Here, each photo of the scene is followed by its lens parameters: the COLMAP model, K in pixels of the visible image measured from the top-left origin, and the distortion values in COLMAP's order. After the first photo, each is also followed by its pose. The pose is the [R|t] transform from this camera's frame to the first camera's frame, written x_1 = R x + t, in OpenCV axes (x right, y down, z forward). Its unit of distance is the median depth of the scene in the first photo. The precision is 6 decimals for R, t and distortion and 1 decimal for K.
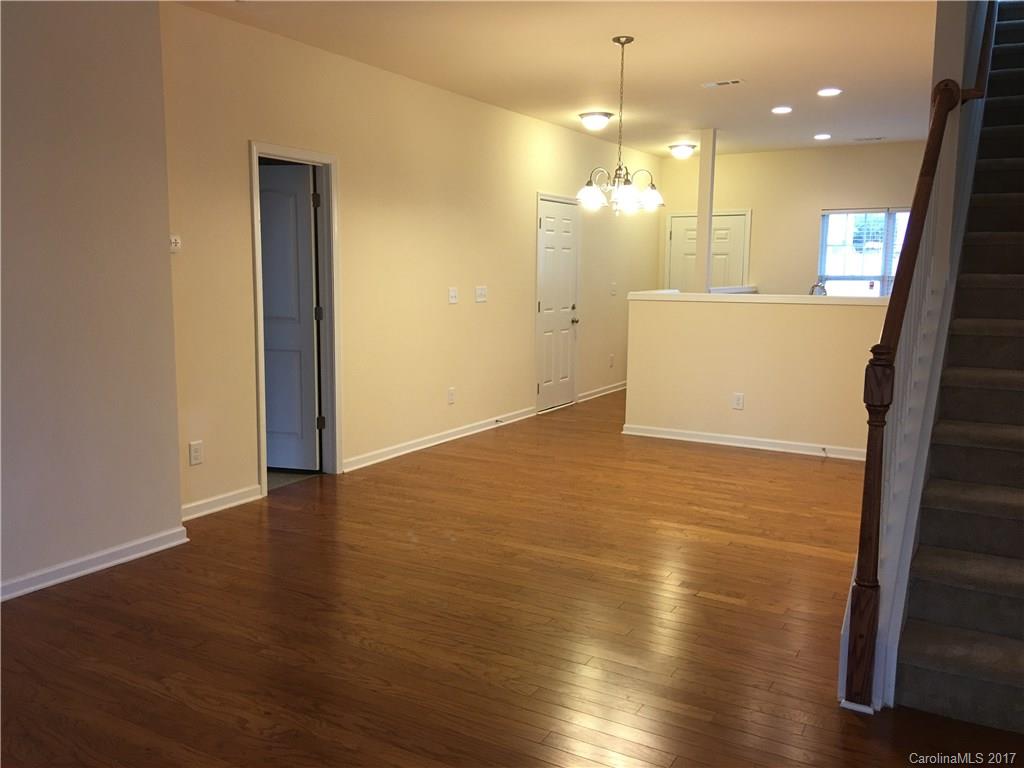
lens RADIAL K [[876.0, 0, 511.6], [0, 876.0, 383.5], [0, 0, 1]] dist [0.112565, -0.166313]
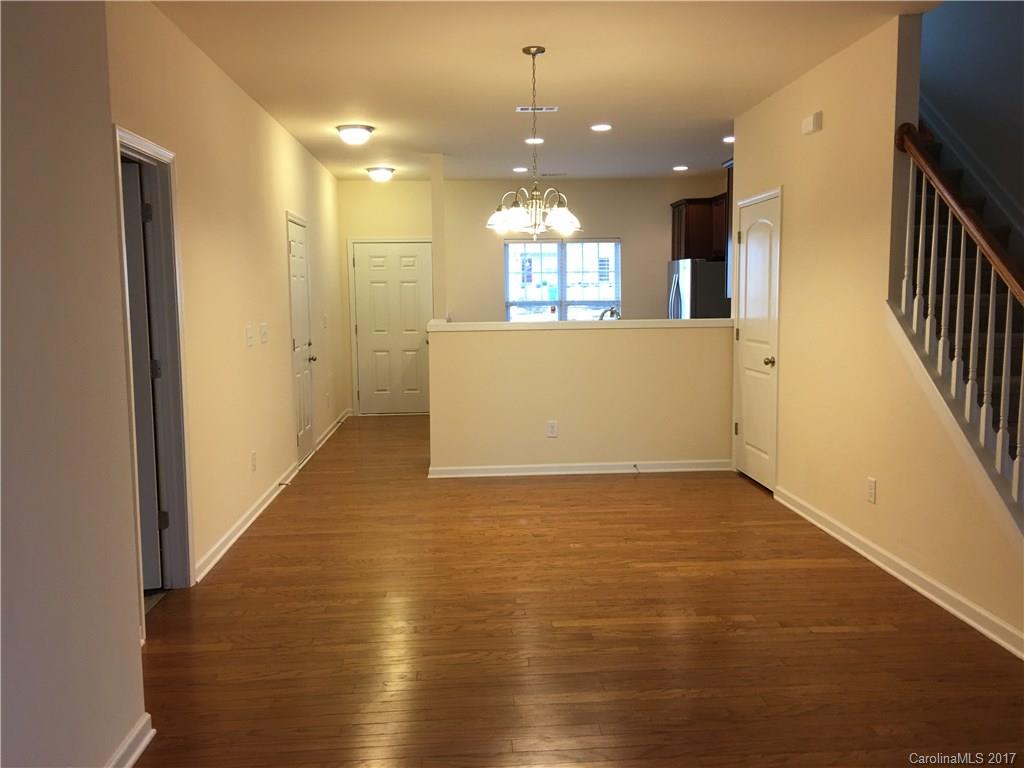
lens RADIAL K [[876.0, 0, 512.7], [0, 876.0, 384.4], [0, 0, 1]] dist [0.112565, -0.166313]
pose [[0.829348, -0.078490, 0.553191, -0.331075], [0.094958, 0.995481, -0.001116, -0.033903], [-0.550604, 0.053456, 0.833054, 0.206284]]
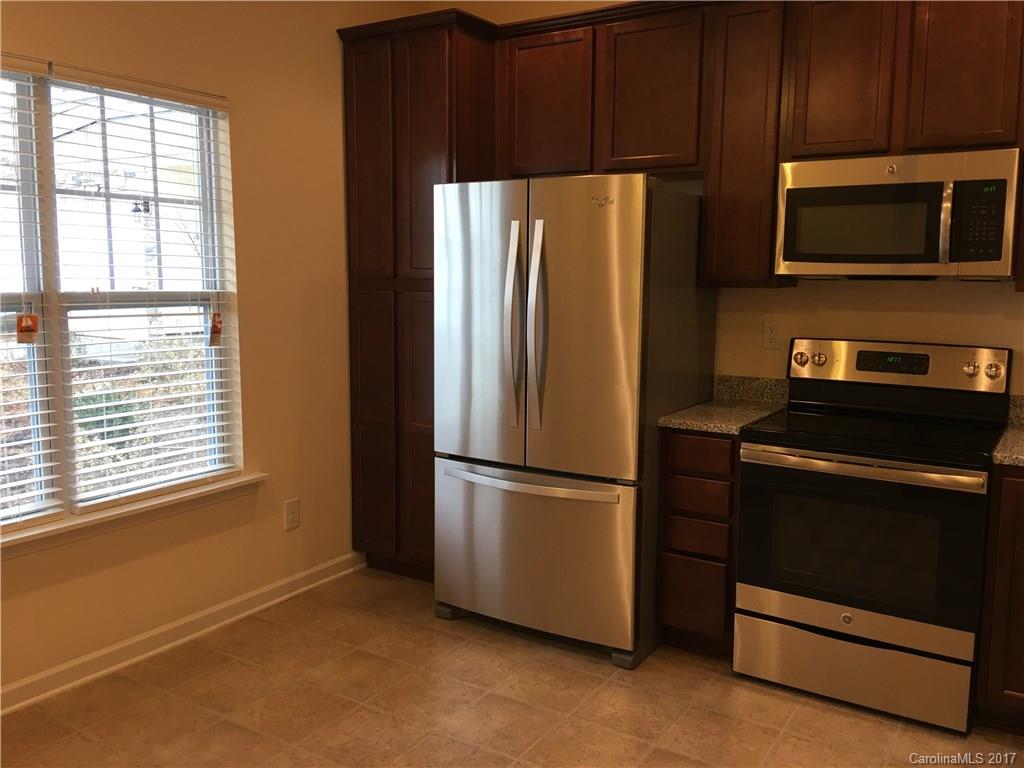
lens RADIAL K [[876.0, 0, 513.5], [0, 876.0, 385.7], [0, 0, 1]] dist [0.112565, -0.166313]
pose [[0.052027, -0.138589, 0.988982, 0.181493], [0.125601, 0.983368, 0.131195, -0.158931], [-0.990716, 0.117392, 0.068569, 1.193942]]
